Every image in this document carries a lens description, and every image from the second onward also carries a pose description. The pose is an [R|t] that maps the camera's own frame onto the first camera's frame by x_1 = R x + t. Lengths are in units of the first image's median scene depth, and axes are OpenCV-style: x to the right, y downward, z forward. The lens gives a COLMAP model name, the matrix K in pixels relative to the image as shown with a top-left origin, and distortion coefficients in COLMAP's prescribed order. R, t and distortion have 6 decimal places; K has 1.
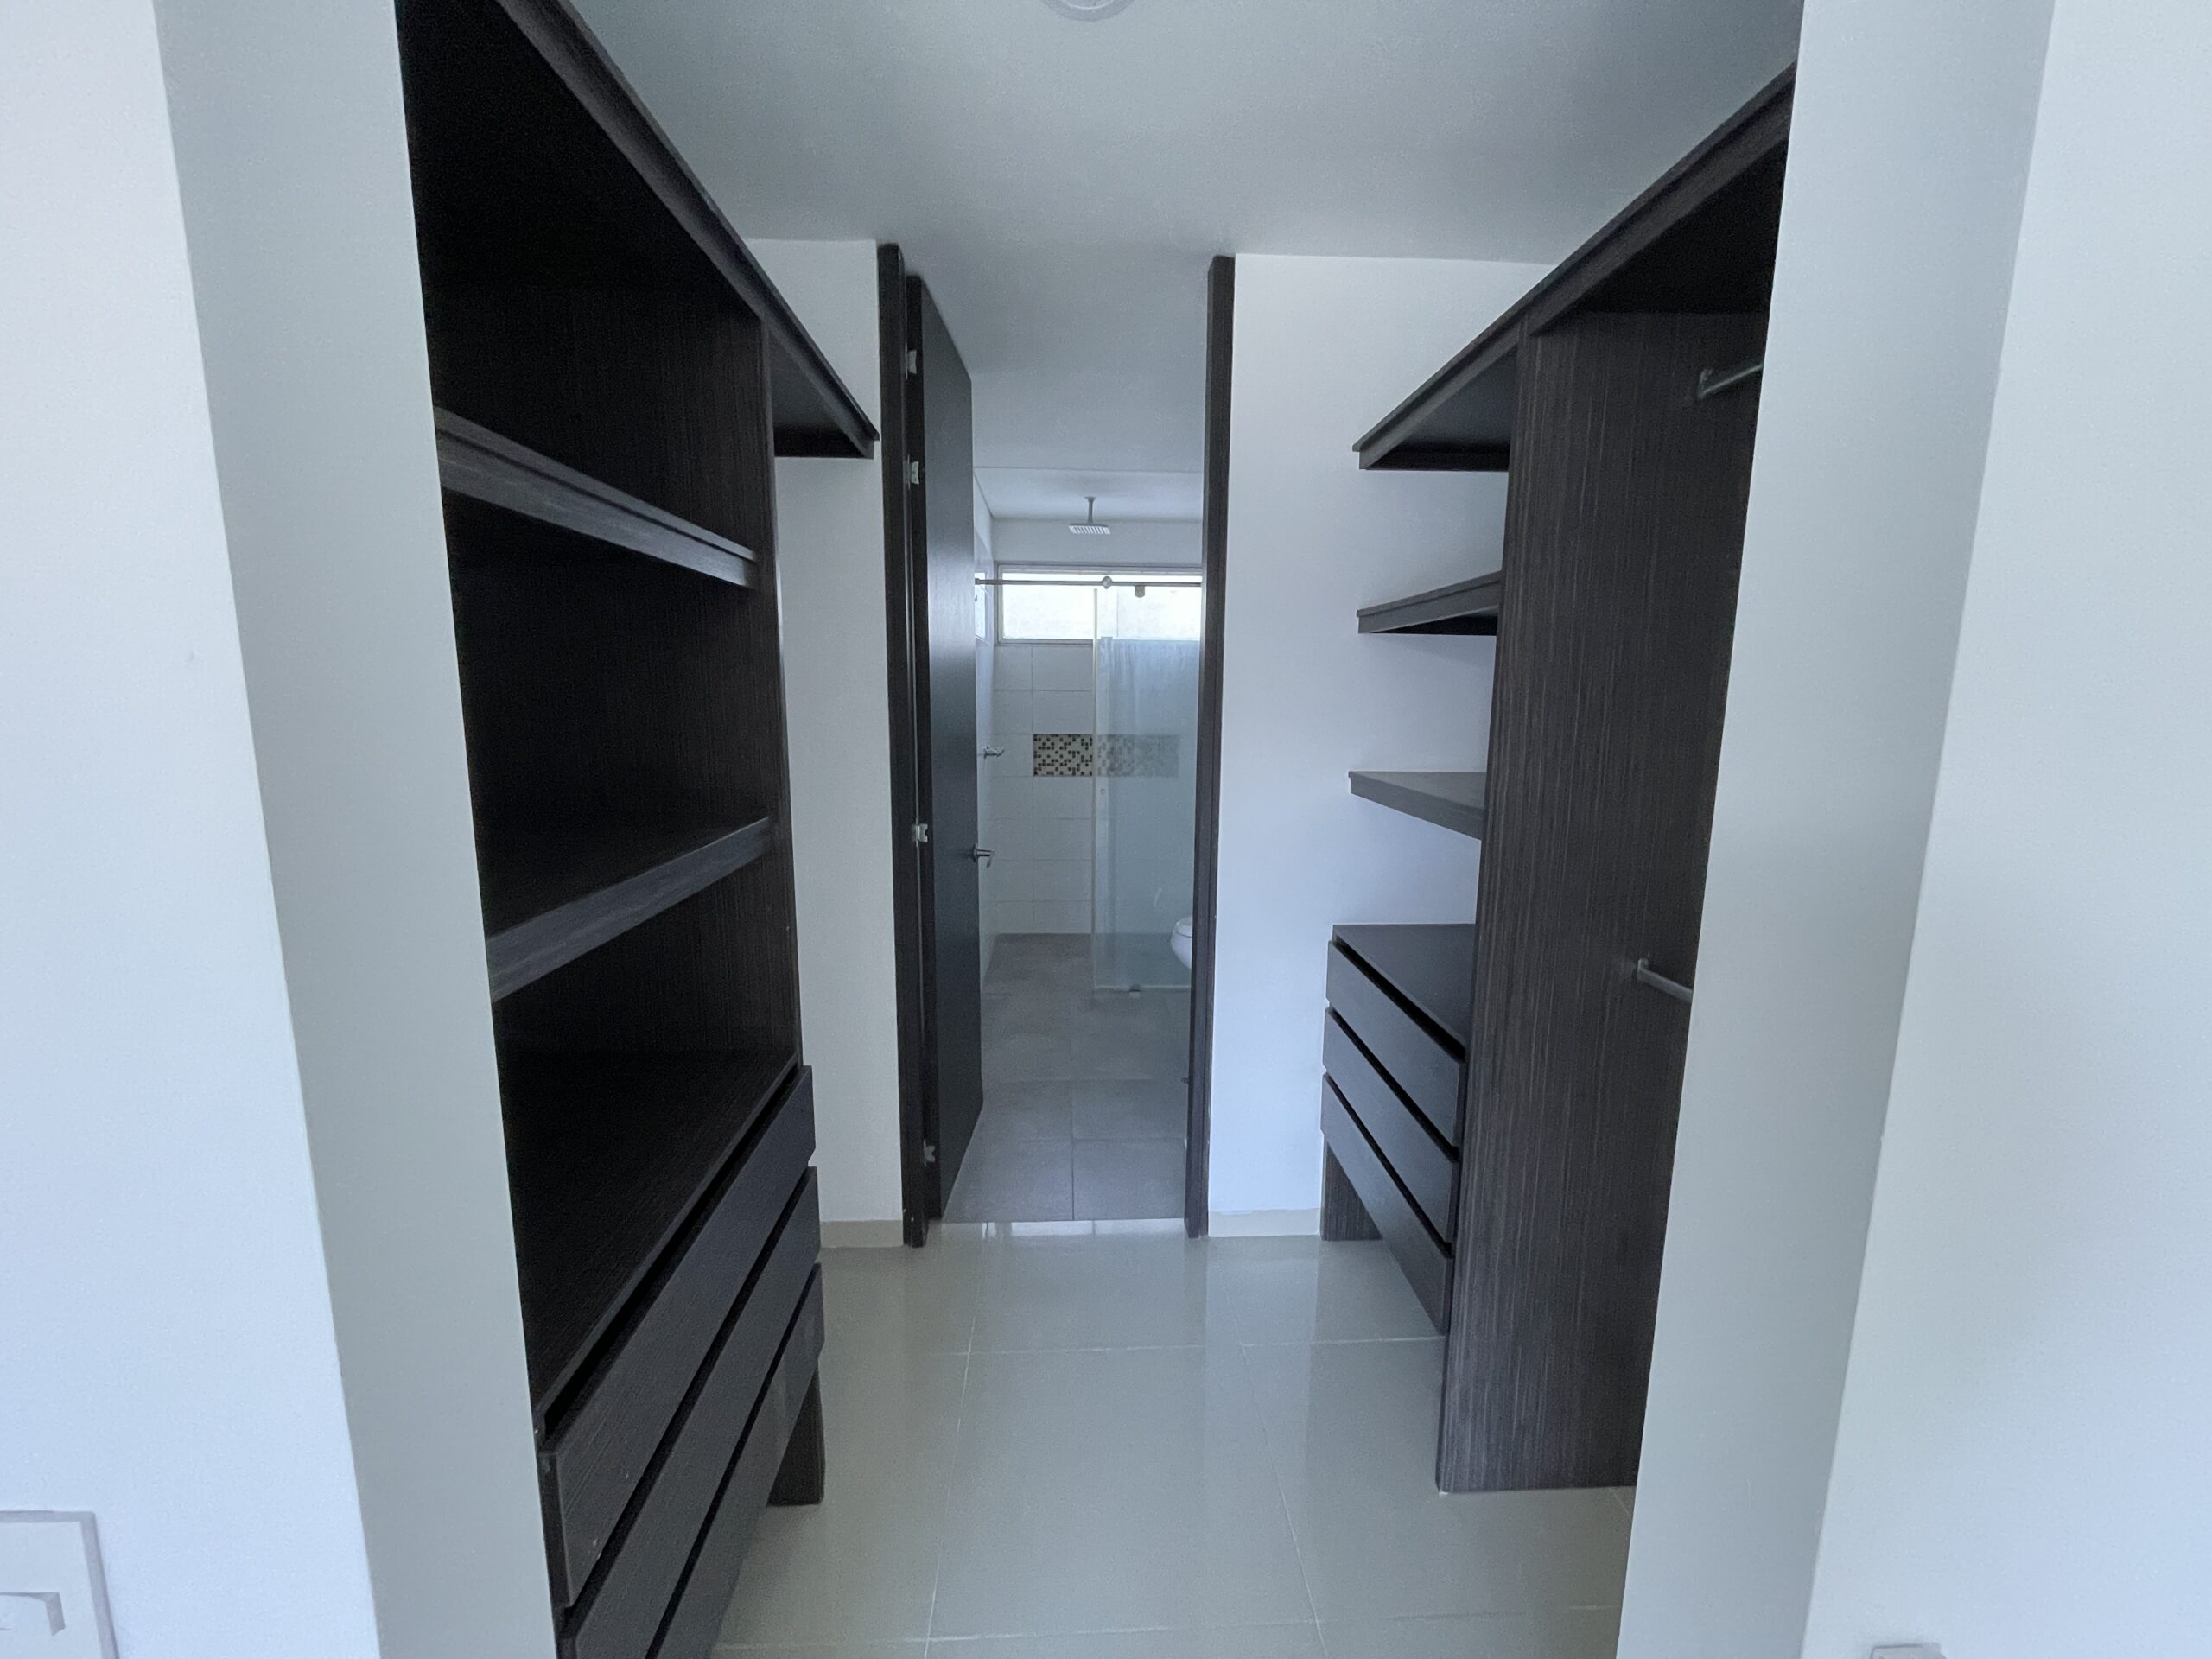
lens RADIAL K [[901.2, 0, 1102.5], [0, 901.2, 826.6], [0, 0, 1]] dist [0.002097, -0.000631]
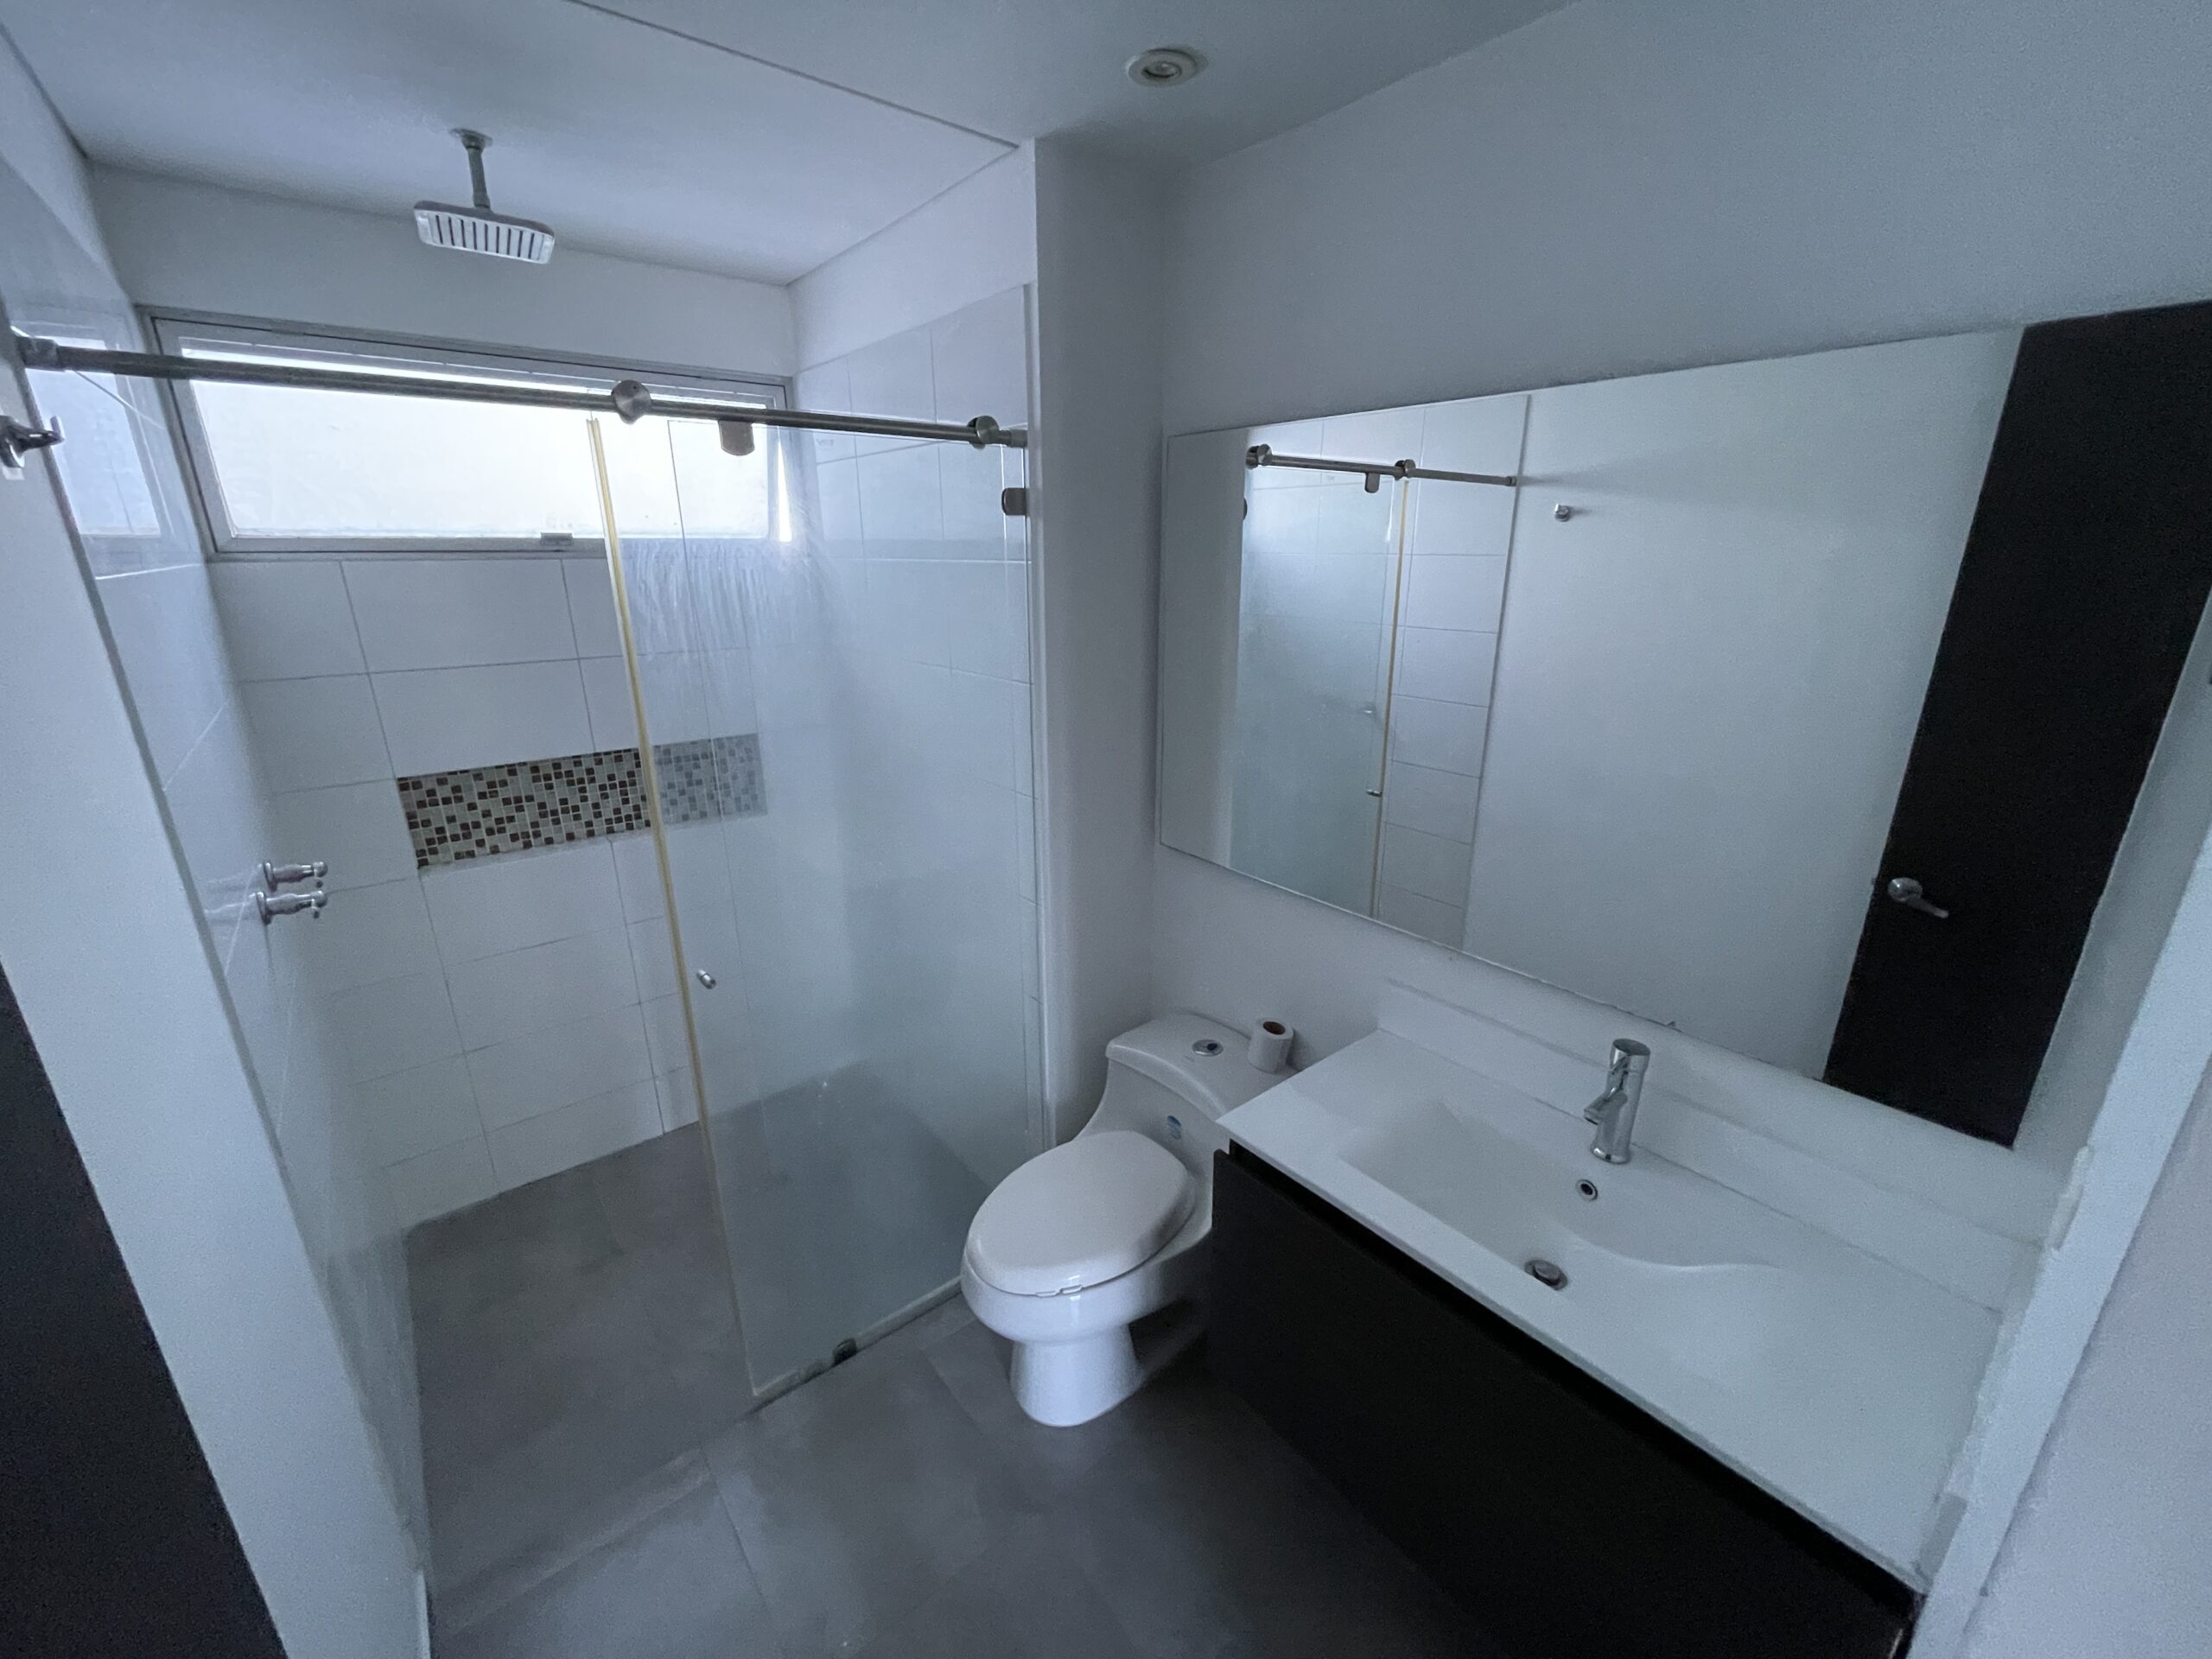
lens RADIAL K [[901.2, 0, 1112.2], [0, 901.2, 839.4], [0, 0, 1]] dist [0.002097, -0.000631]
pose [[0.796702, -0.189732, 0.573819, -0.058178], [0.092141, 0.976478, 0.194939, -0.125184], [-0.597307, -0.102436, 0.795444, 0.474108]]
